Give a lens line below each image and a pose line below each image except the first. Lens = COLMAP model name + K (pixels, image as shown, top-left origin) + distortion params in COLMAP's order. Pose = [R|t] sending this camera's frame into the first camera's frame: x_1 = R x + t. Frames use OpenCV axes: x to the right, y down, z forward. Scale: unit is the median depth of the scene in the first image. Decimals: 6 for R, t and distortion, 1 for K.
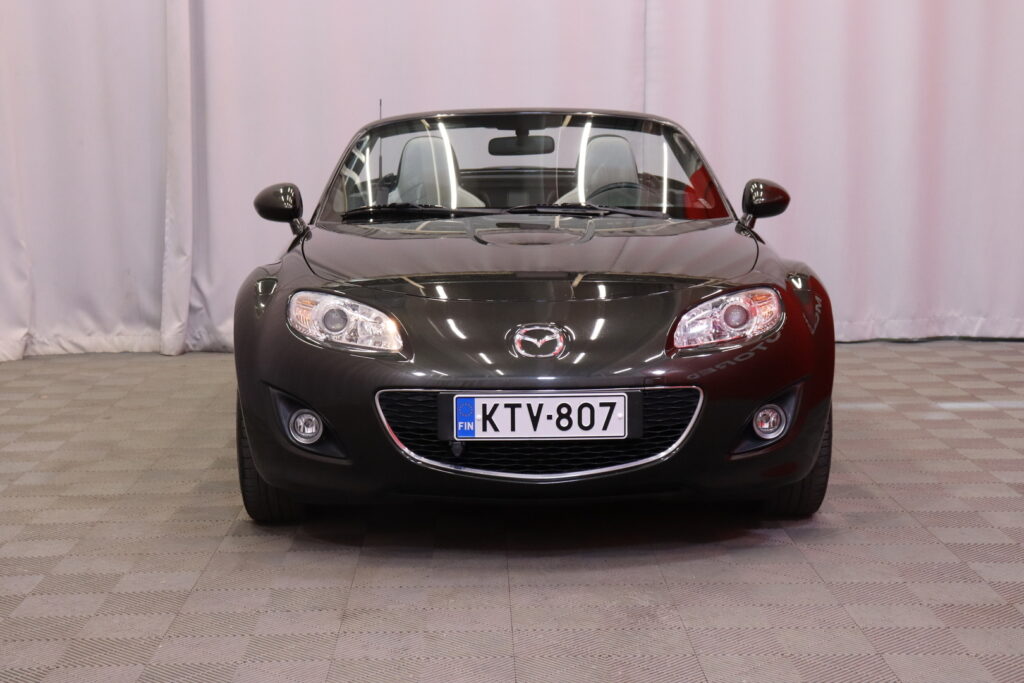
lens RADIAL K [[1901.0, 0, 512.0], [0, 1901.0, 341.5], [0, 0, 1]] dist [-0.757989, -0.092746]
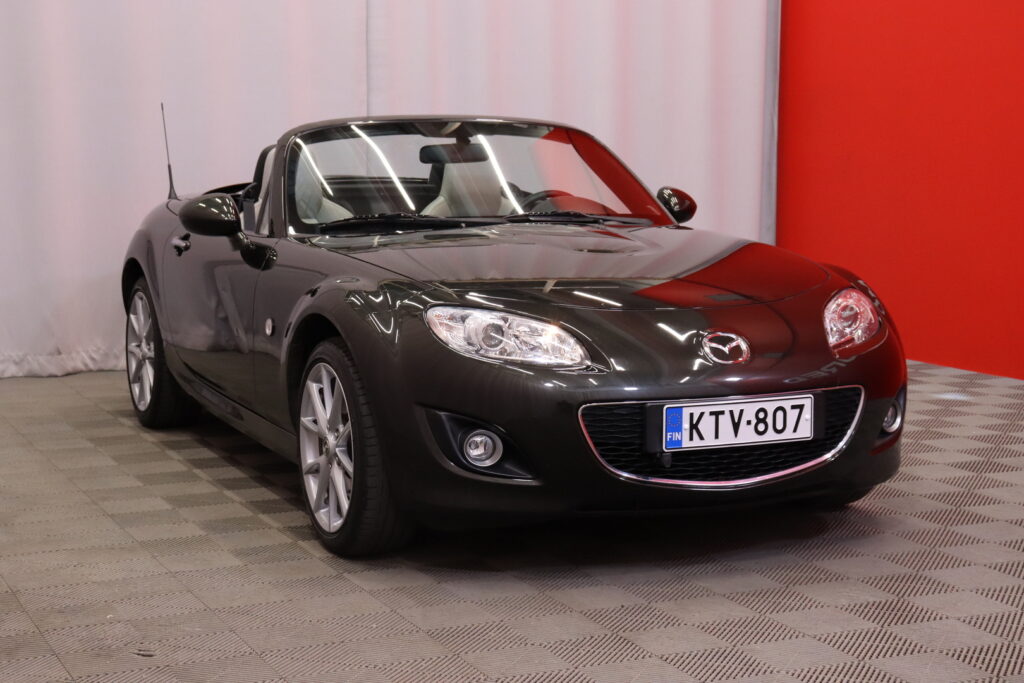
lens RADIAL K [[1901.0, 0, 512.0], [0, 1901.0, 341.5], [0, 0, 1]] dist [-0.757989, -0.092746]
pose [[0.937835, -0.036652, 0.345141, -0.437291], [0.039350, 0.999225, -0.000811, -0.006988], [-0.344844, 0.014341, 0.938550, 0.112798]]
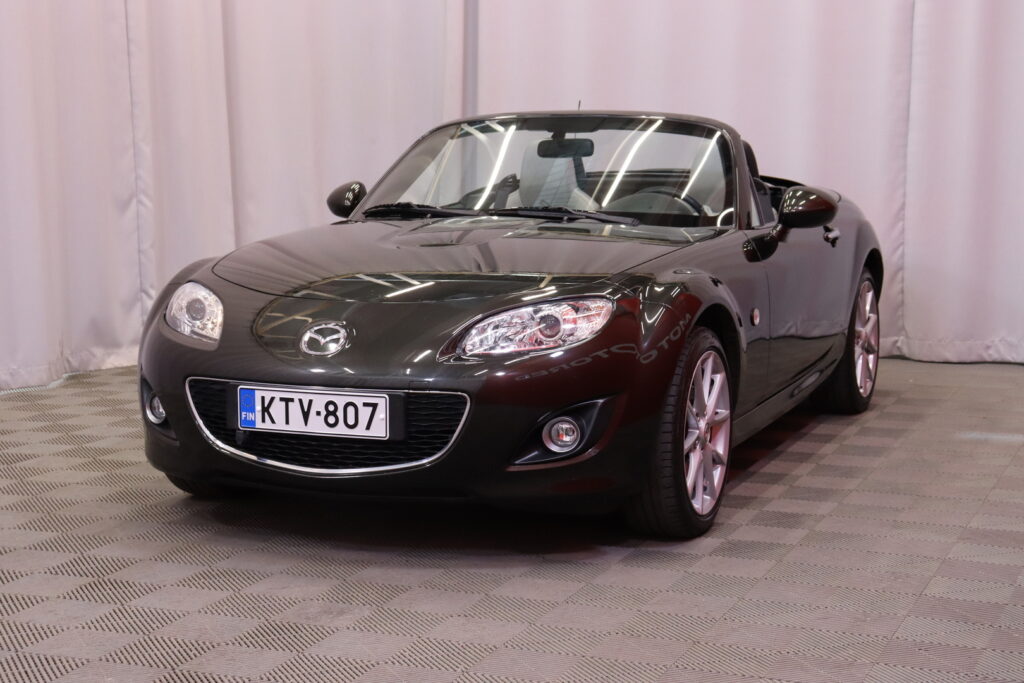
lens RADIAL K [[1901.0, 0, 512.0], [0, 1901.0, 341.5], [0, 0, 1]] dist [-0.757989, -0.092746]
pose [[0.933233, 0.048887, -0.355930, 0.478346], [-0.048963, 0.998762, 0.008801, -0.013047], [0.355920, 0.009214, 0.934471, 0.083448]]
